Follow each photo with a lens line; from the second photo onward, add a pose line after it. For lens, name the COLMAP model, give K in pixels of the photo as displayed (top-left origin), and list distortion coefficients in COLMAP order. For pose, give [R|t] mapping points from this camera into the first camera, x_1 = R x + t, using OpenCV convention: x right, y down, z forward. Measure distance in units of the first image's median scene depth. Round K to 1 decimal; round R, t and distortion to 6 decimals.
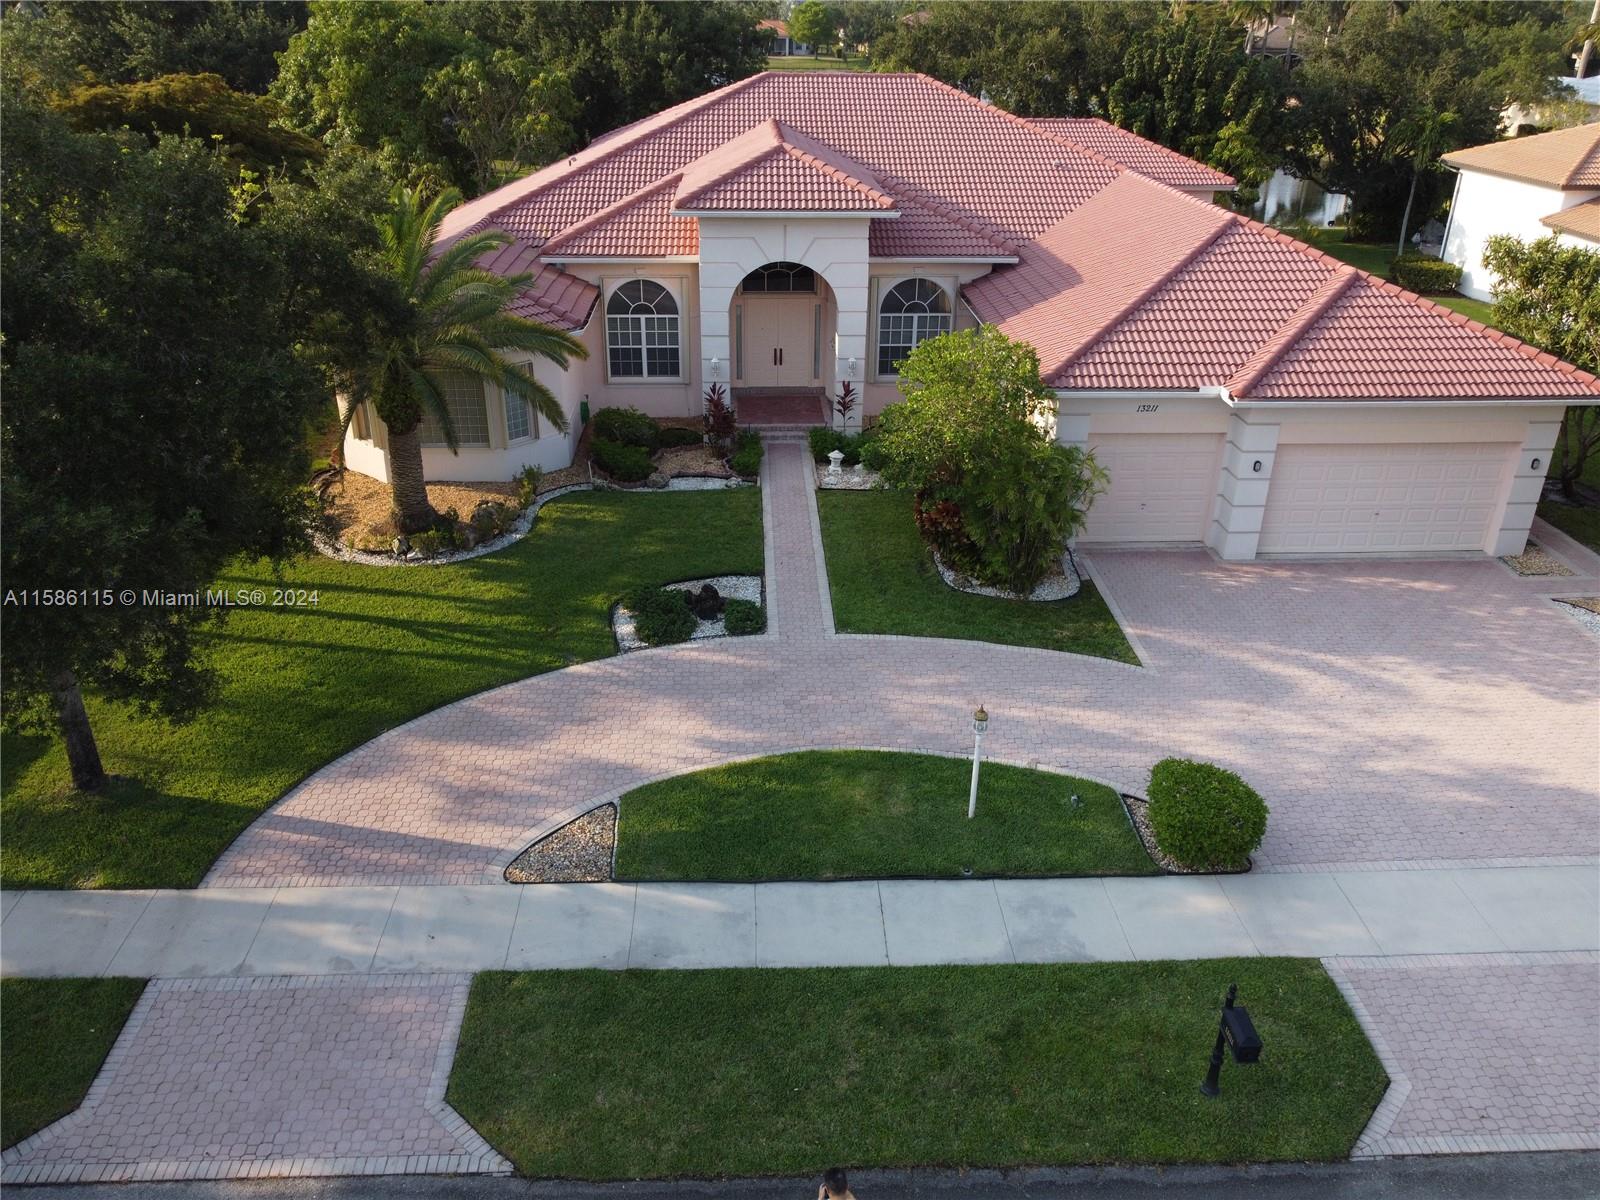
lens RADIAL K [[1209.4, 0, 804.8], [0, 1209.4, 600.0], [0, 0, 1]] dist [0.000504, -0.003388]
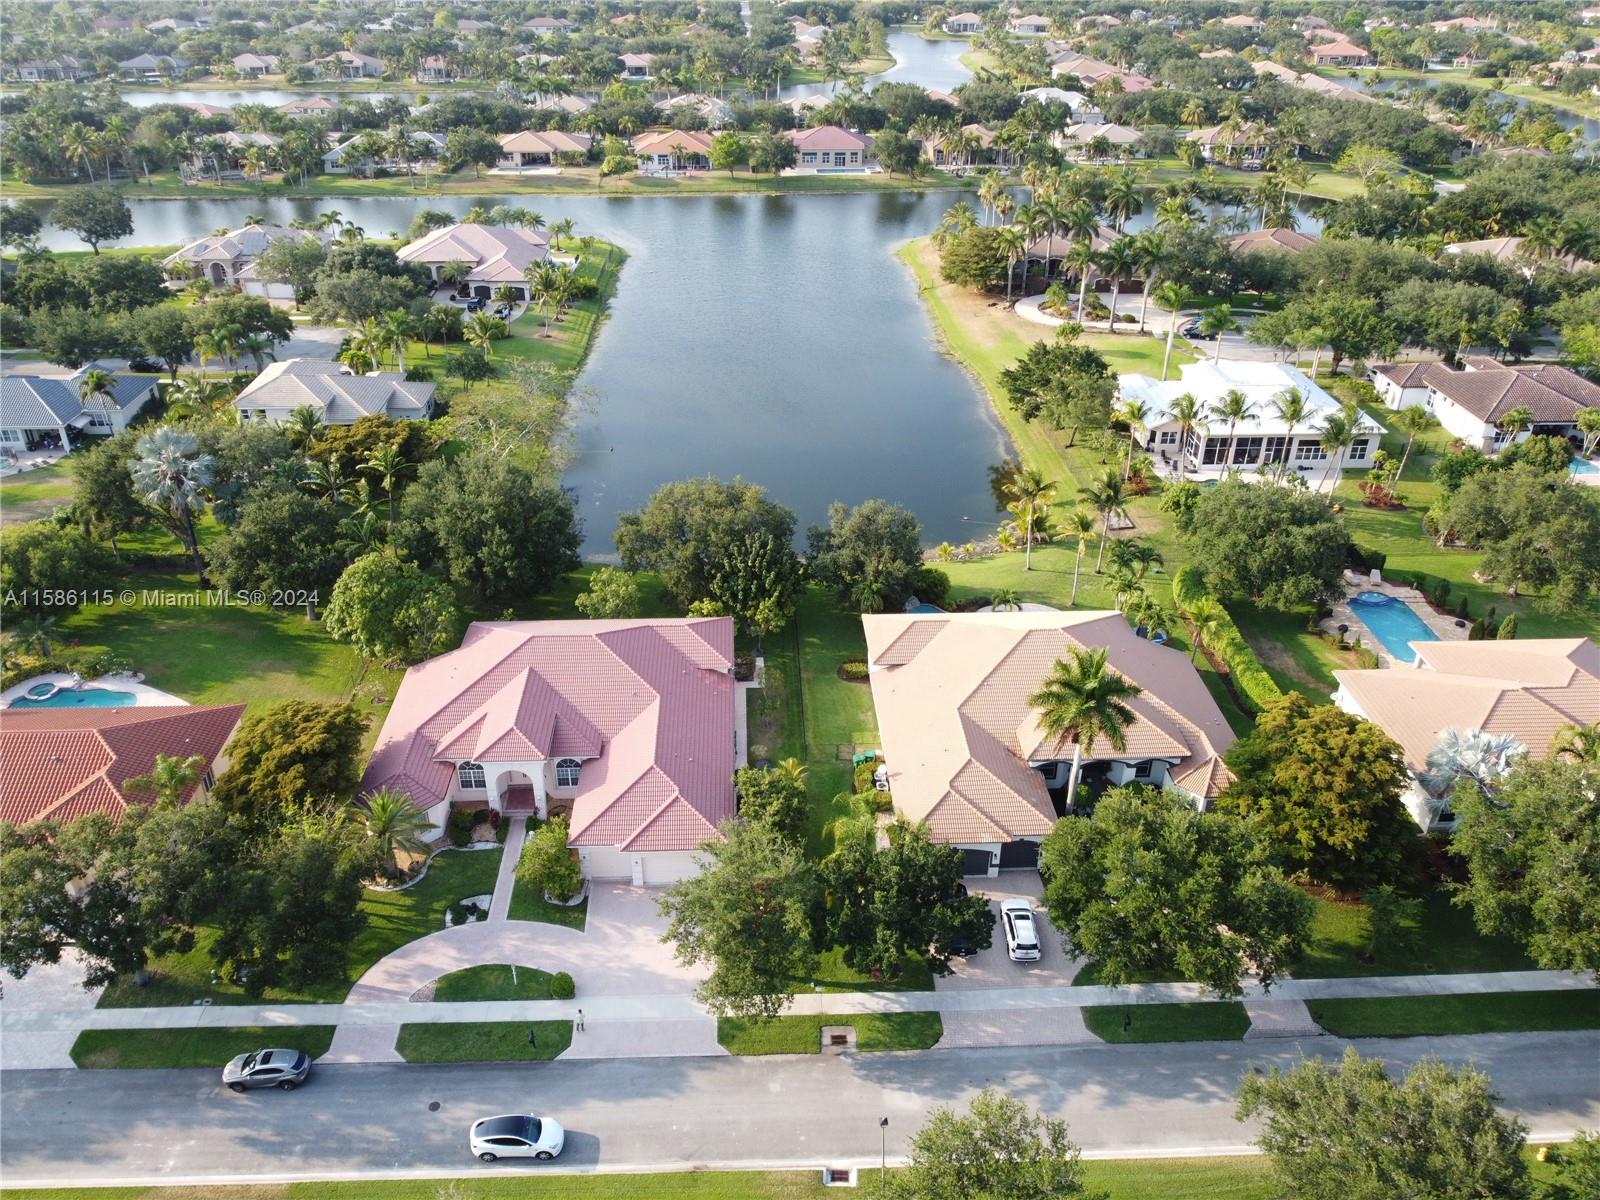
lens RADIAL K [[1214.6, 0, 800.0], [0, 1214.6, 600.0], [0, 0, 1]] dist [-0.003761, -0.000111]
pose [[0.999950, -0.005736, -0.008209, 0.732007], [0.006219, 0.998176, 0.060051, -0.888417], [0.007849, -0.060099, 0.998162, -1.995828]]
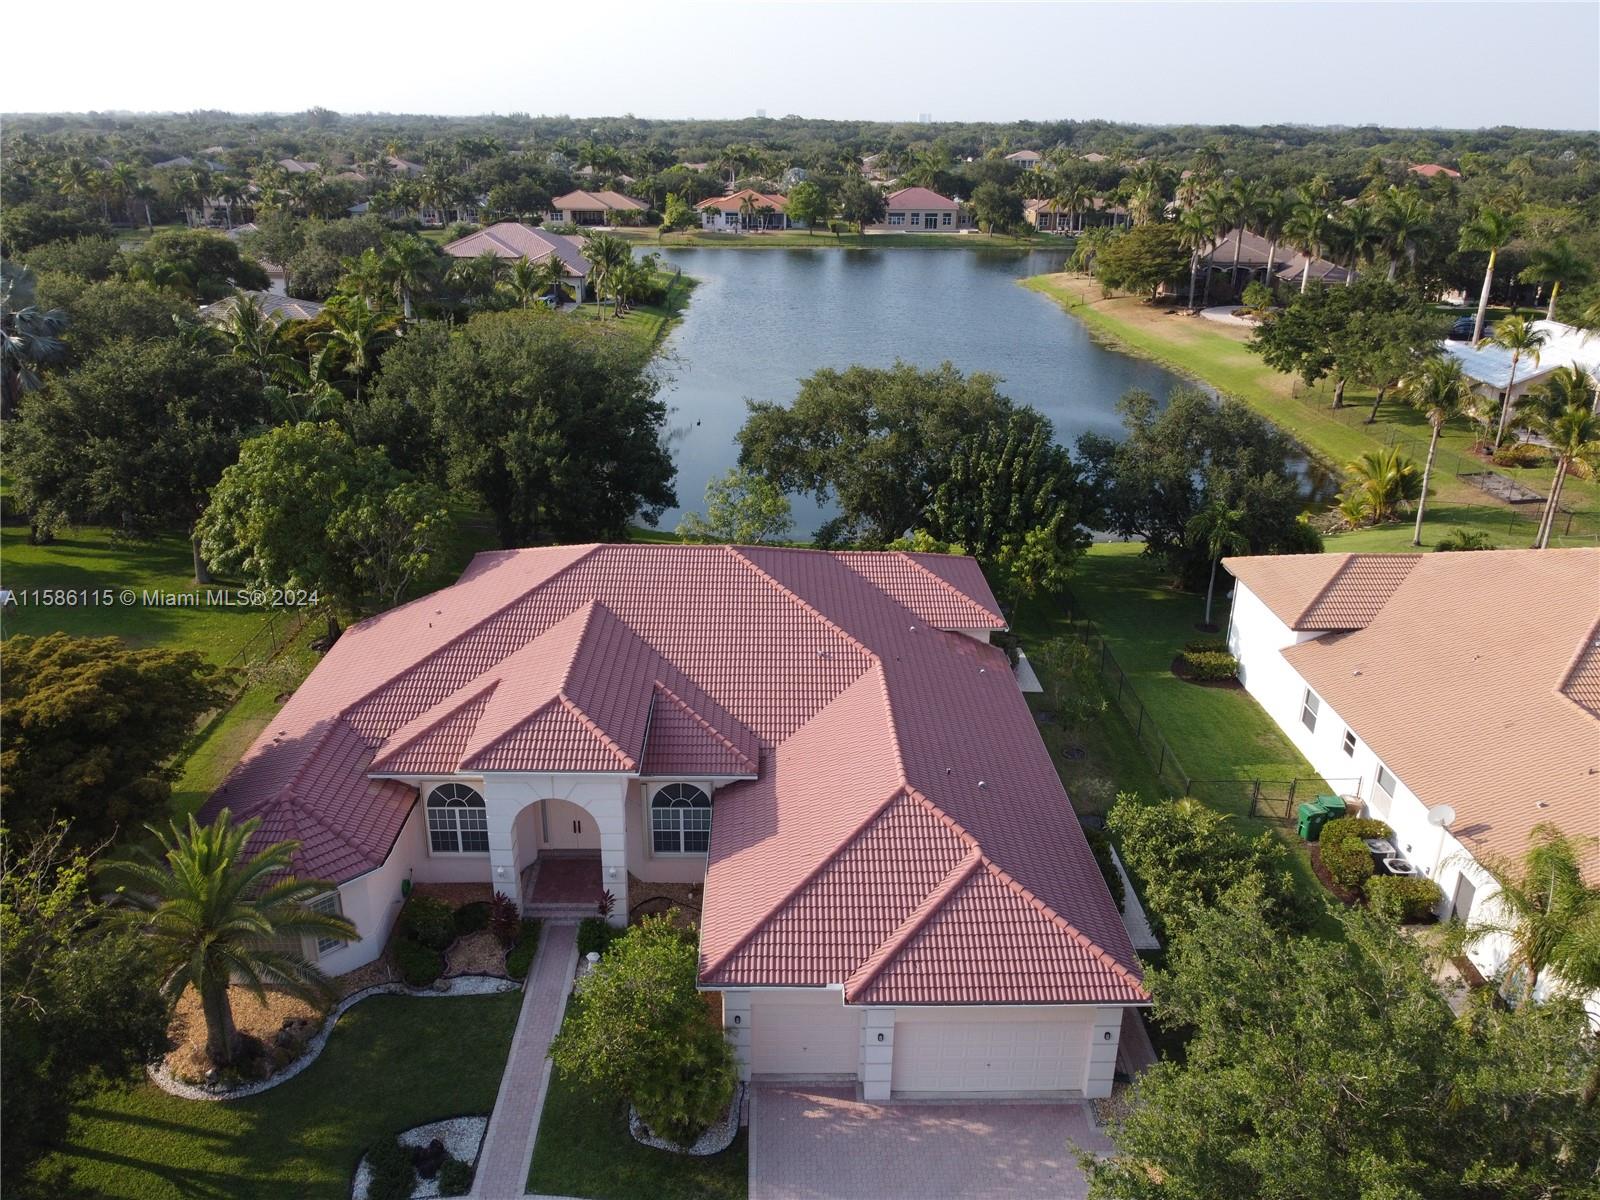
lens RADIAL K [[1214.6, 0, 800.0], [0, 1214.6, 600.0], [0, 0, 1]] dist [-0.003761, -0.000111]
pose [[0.999605, 0.010388, -0.026125, 0.268683], [-0.012480, 0.996618, -0.081227, -0.389351], [0.025193, 0.081520, 0.996353, -0.250471]]
